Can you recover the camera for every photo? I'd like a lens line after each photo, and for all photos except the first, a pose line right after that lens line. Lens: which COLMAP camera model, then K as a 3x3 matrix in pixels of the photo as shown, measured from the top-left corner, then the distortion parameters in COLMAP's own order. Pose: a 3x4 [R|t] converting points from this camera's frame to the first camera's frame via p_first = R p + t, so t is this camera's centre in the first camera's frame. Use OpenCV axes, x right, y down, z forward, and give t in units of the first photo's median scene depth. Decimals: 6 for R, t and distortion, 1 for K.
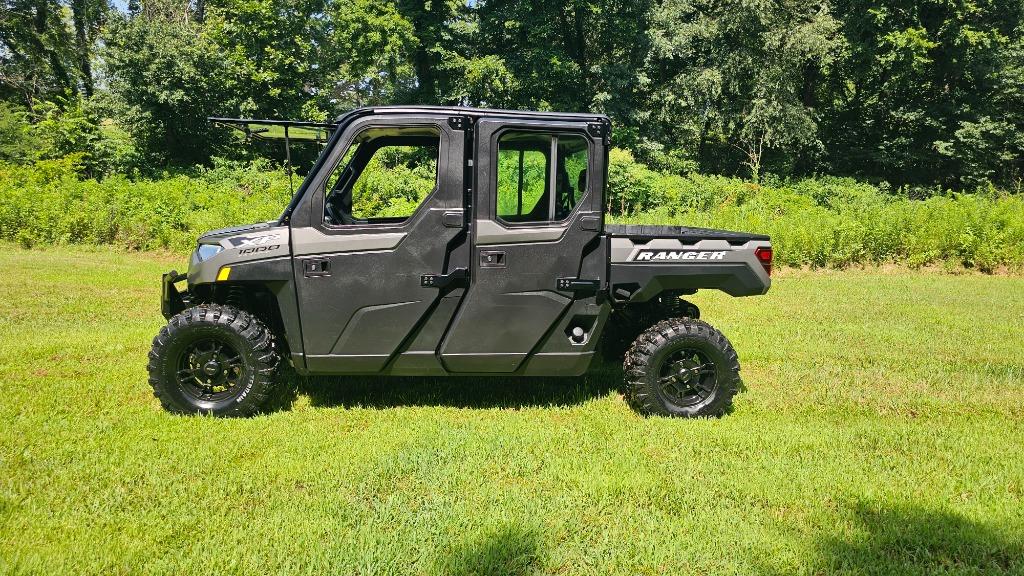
lens RADIAL K [[689.6, 0, 510.5], [0, 689.6, 302.4], [0, 0, 1]] dist [0.061187, -0.059656]
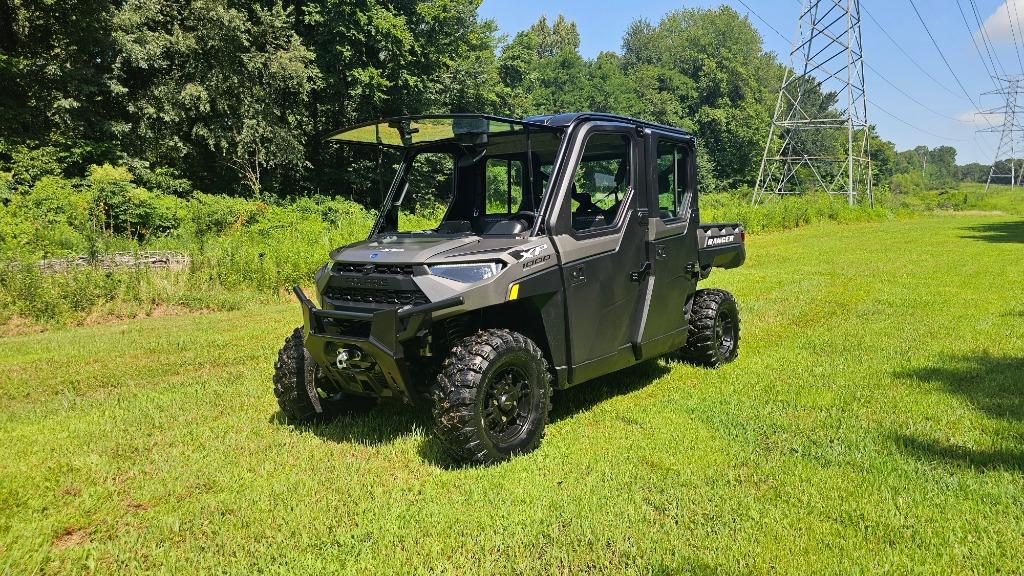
lens RADIAL K [[689.6, 0, 510.5], [0, 689.6, 302.4], [0, 0, 1]] dist [0.061187, -0.059656]
pose [[0.696245, -0.127276, 0.706430, -0.123055], [0.148190, 0.988440, 0.032031, -0.006740], [-0.702341, 0.082384, 0.707058, 0.046029]]
